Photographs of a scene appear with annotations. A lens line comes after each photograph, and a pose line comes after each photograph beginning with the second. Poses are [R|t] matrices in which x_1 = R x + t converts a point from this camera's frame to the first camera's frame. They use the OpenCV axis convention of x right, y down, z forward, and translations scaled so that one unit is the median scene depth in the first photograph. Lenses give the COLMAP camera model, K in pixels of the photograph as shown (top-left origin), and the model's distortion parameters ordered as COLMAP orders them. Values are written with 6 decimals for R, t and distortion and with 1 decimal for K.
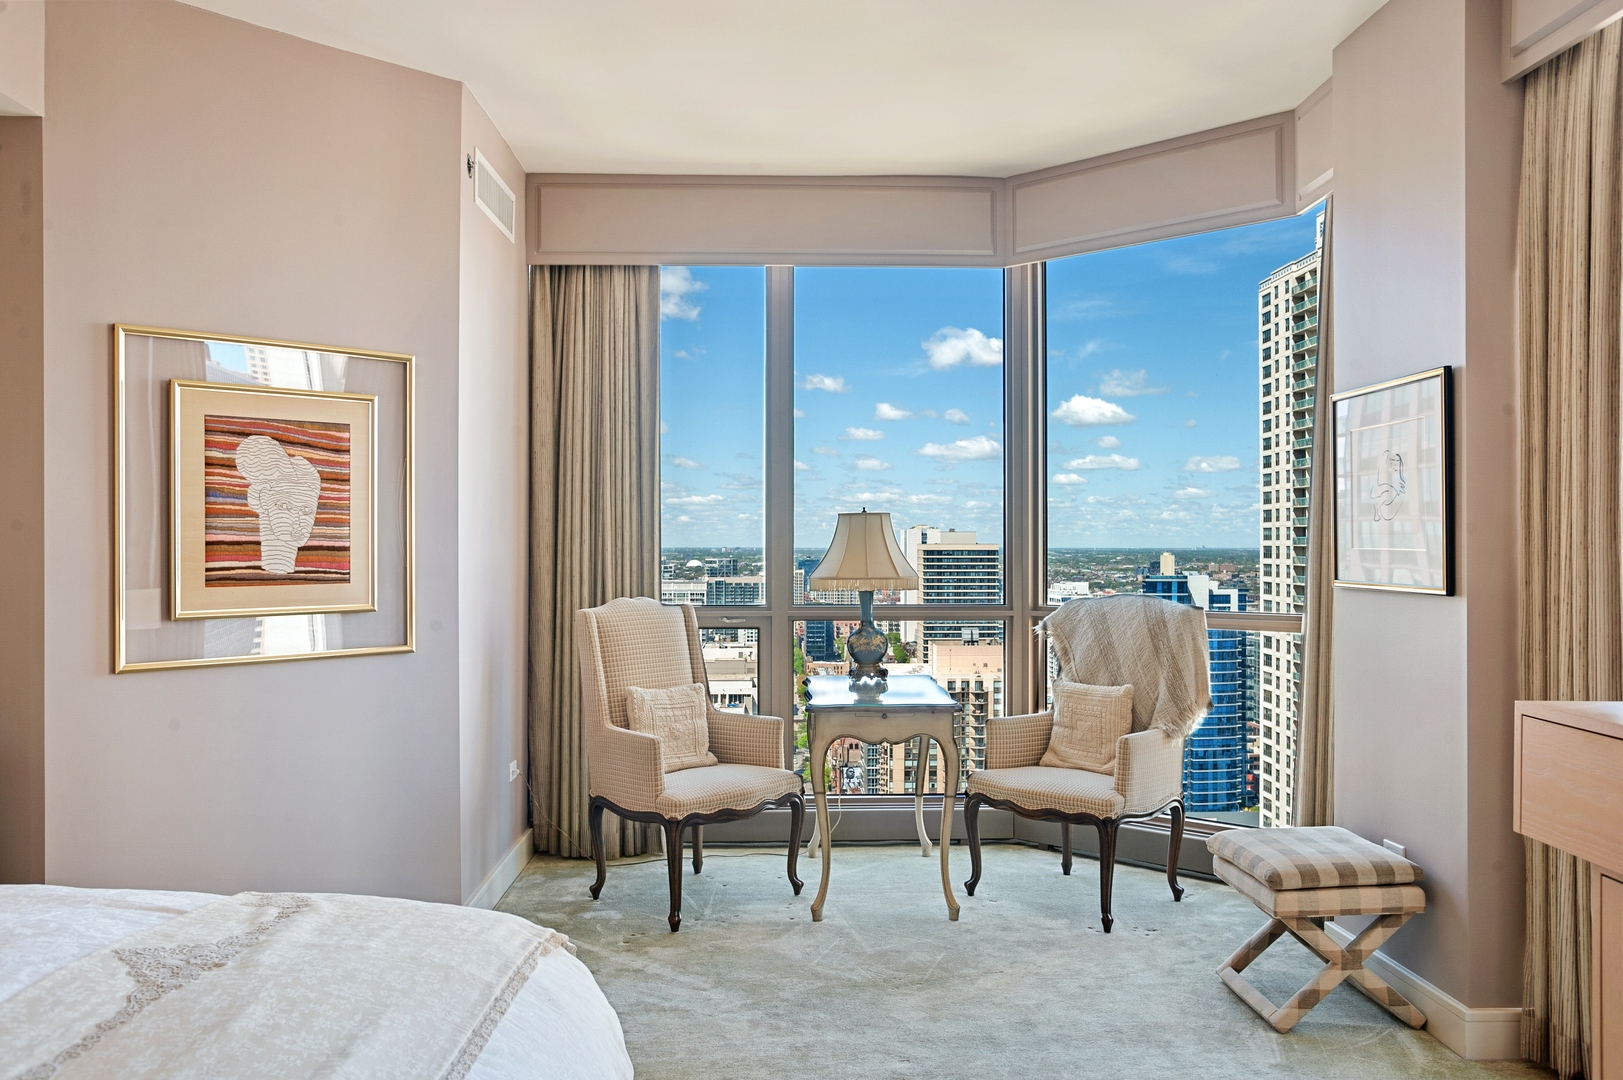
lens RADIAL K [[1316.9, 0, 811.5], [0, 1316.9, 540.0], [0, 0, 1]] dist [0.060378, 0.001472]
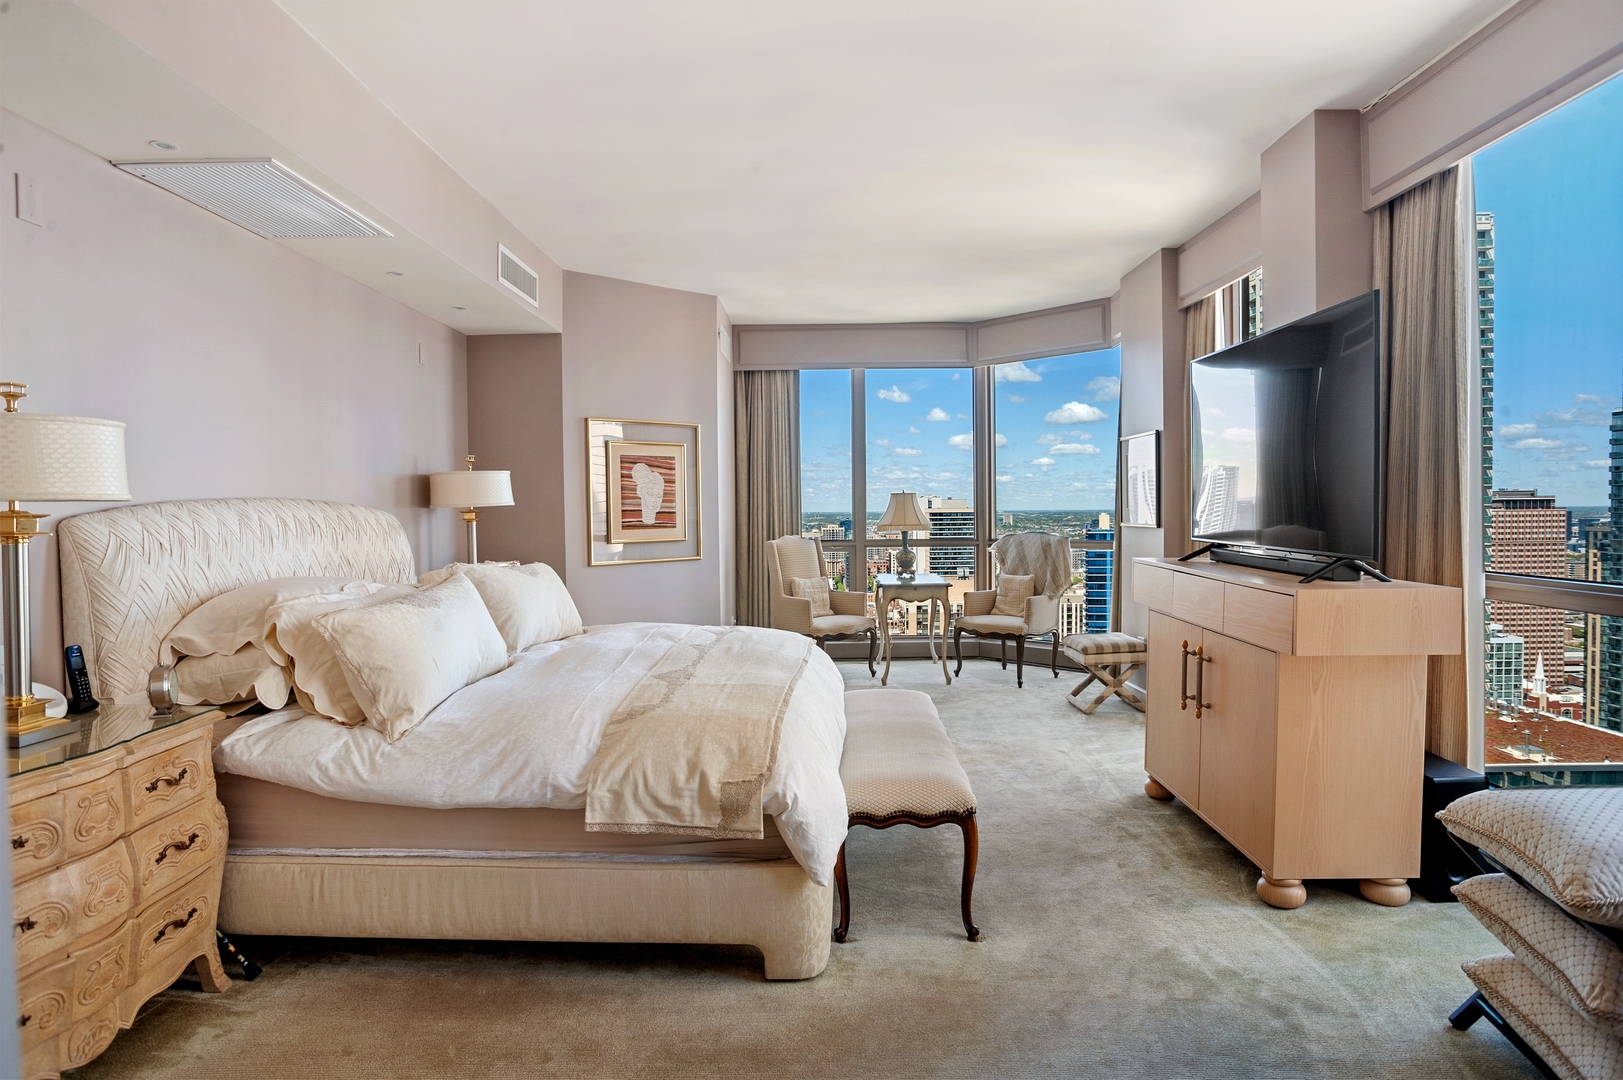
lens RADIAL K [[956.2, 0, 811.5], [0, 956.2, 540.0], [0, 0, 1]] dist [-0.002774, -0.000102]
pose [[0.999243, -0.008778, -0.037898, -0.046523], [0.010095, 0.999346, 0.034711, -0.000857], [0.037568, -0.035067, 0.998679, -0.474535]]
